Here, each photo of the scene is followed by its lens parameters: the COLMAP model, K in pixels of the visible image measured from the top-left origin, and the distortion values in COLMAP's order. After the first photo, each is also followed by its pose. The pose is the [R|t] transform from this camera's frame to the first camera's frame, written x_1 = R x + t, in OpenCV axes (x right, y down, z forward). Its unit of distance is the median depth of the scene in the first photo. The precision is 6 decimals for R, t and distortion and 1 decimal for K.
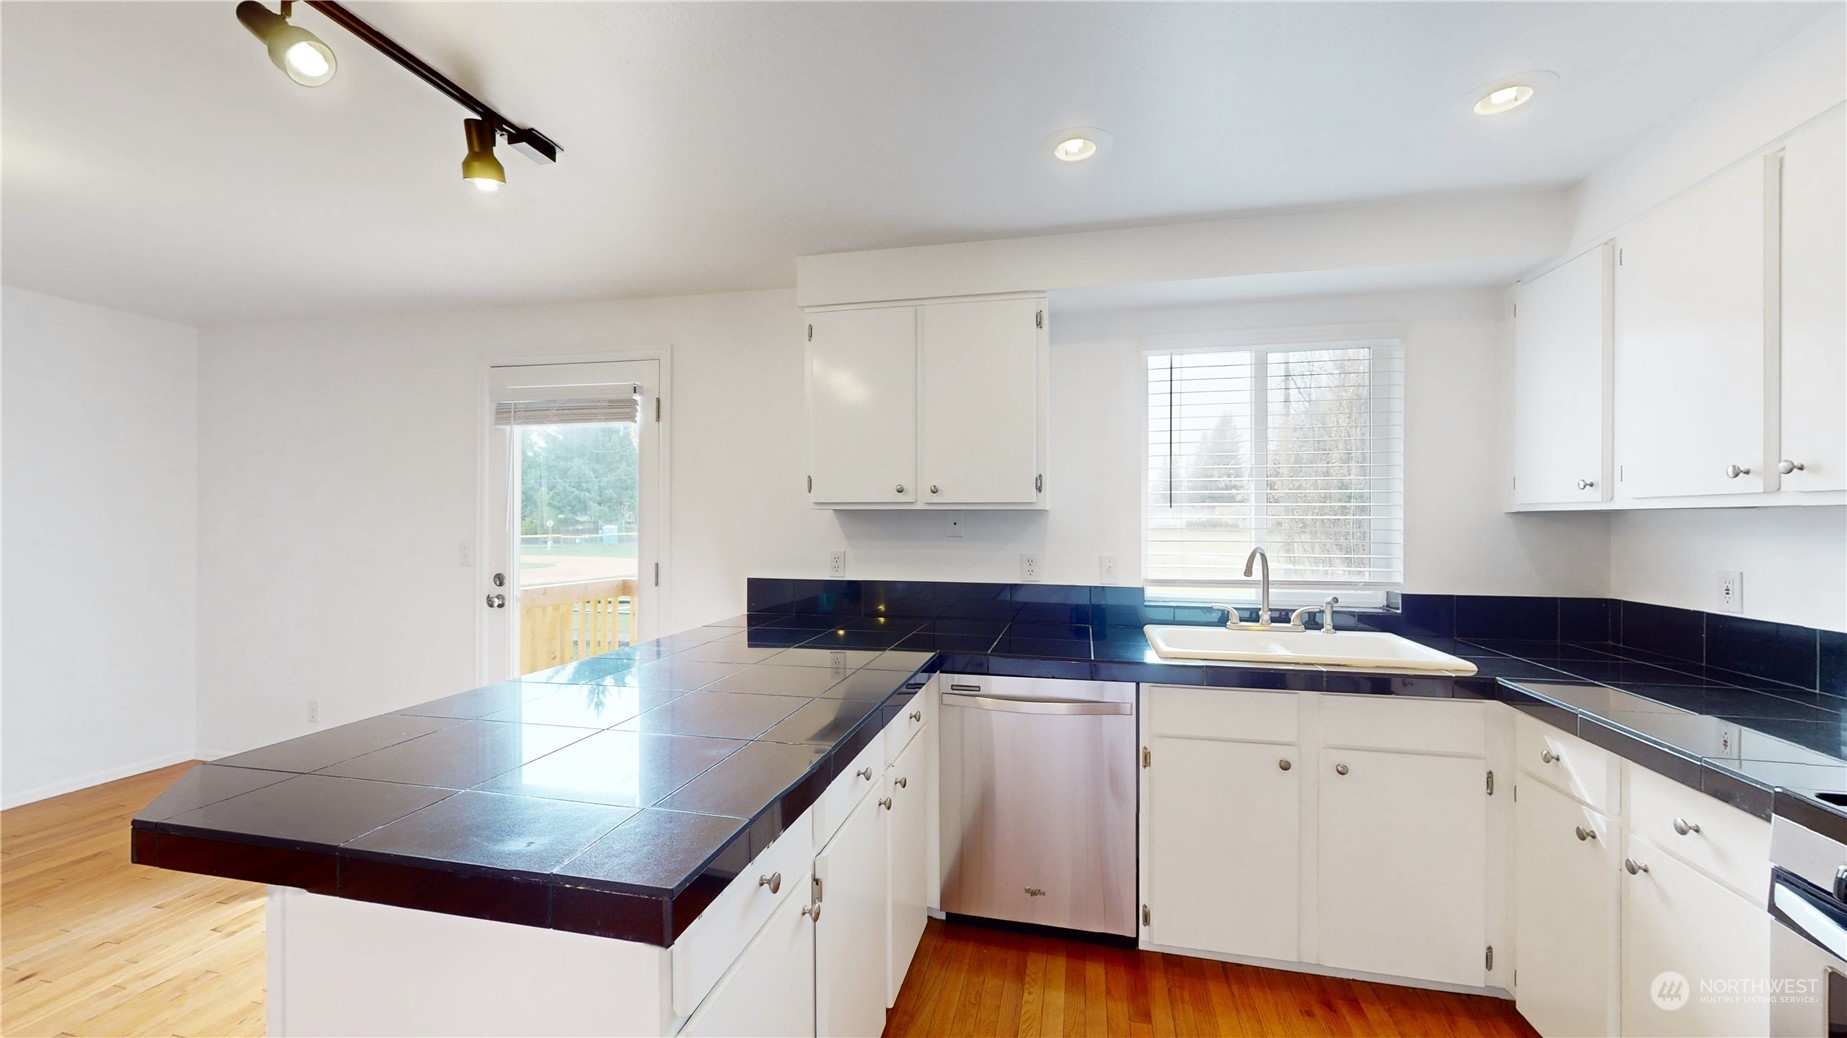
lens RADIAL K [[700.3, 0, 920.0], [0, 700.3, 519.7], [0, 0, 1]] dist [-0.001735, 0.000169]
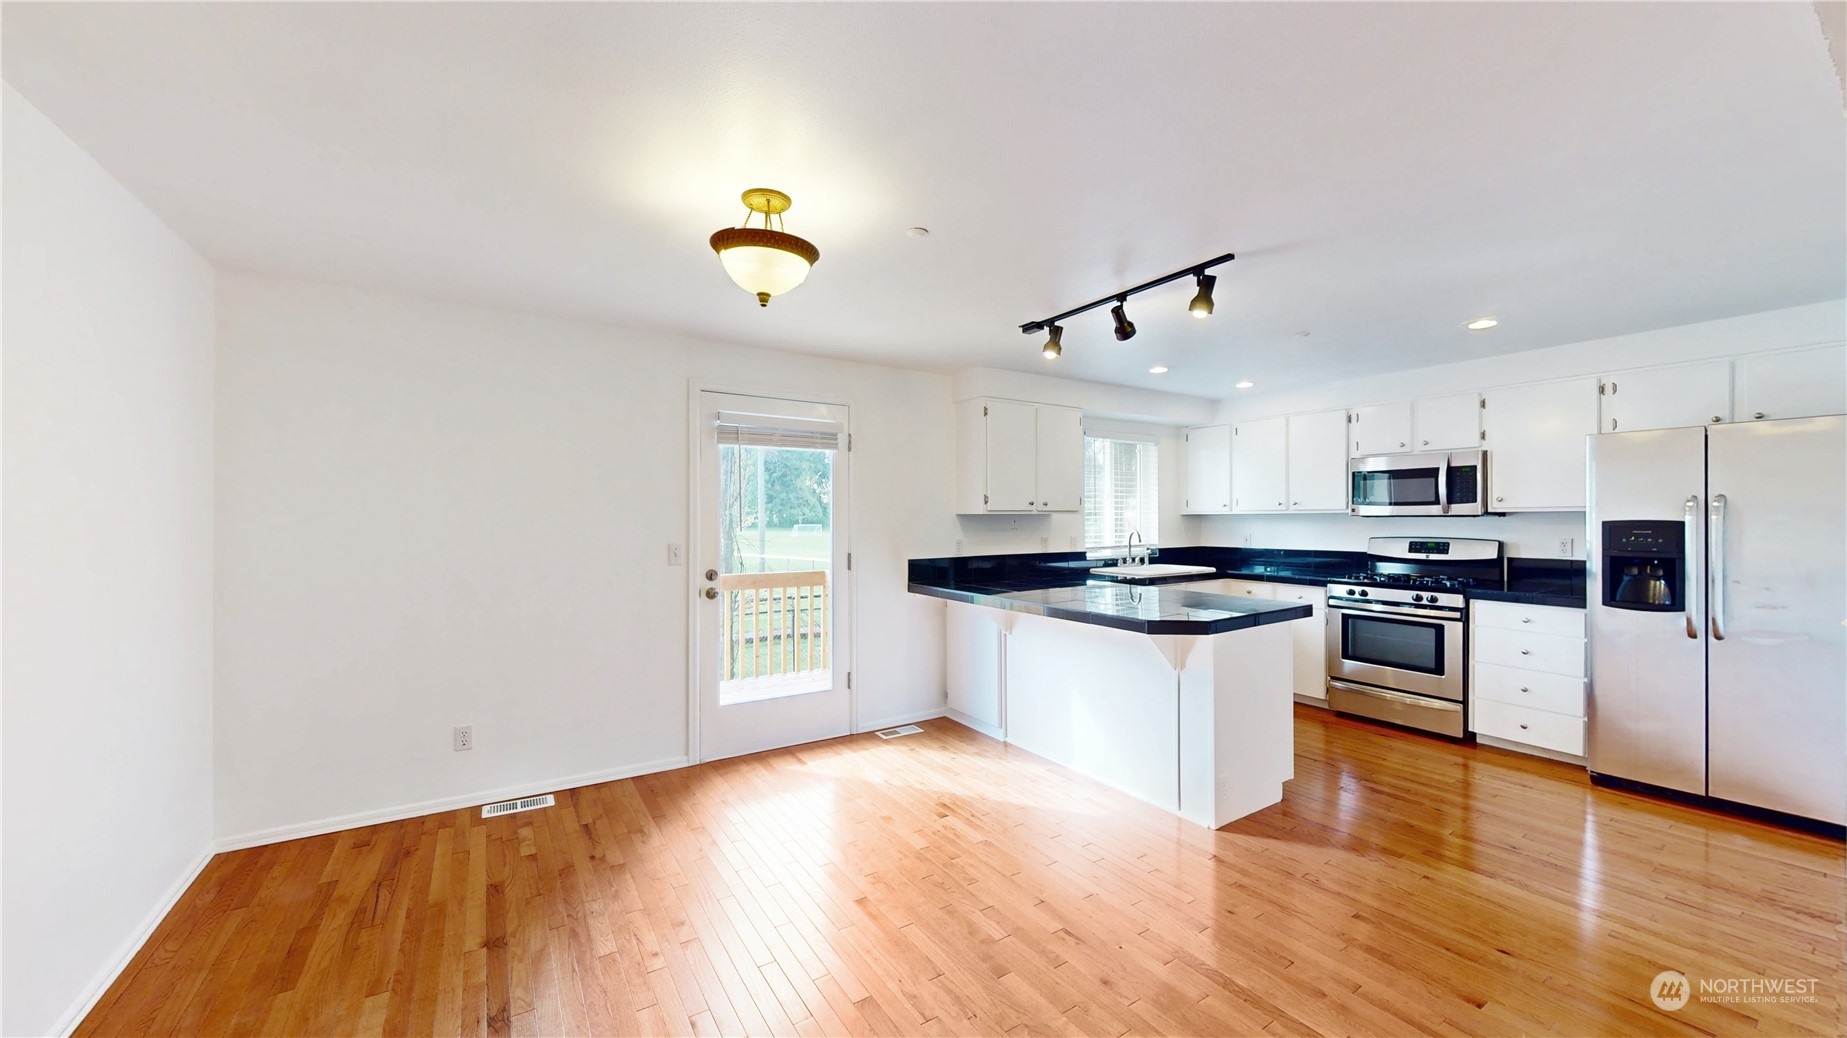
lens RADIAL K [[700.3, 0, 924.5], [0, 700.3, 523.5], [0, 0, 1]] dist [-0.001735, 0.000169]
pose [[0.685368, -0.014185, 0.728059, -1.383344], [0.007789, 0.999896, 0.012150, -0.013372], [-0.728155, -0.002657, 0.685407, -0.067549]]
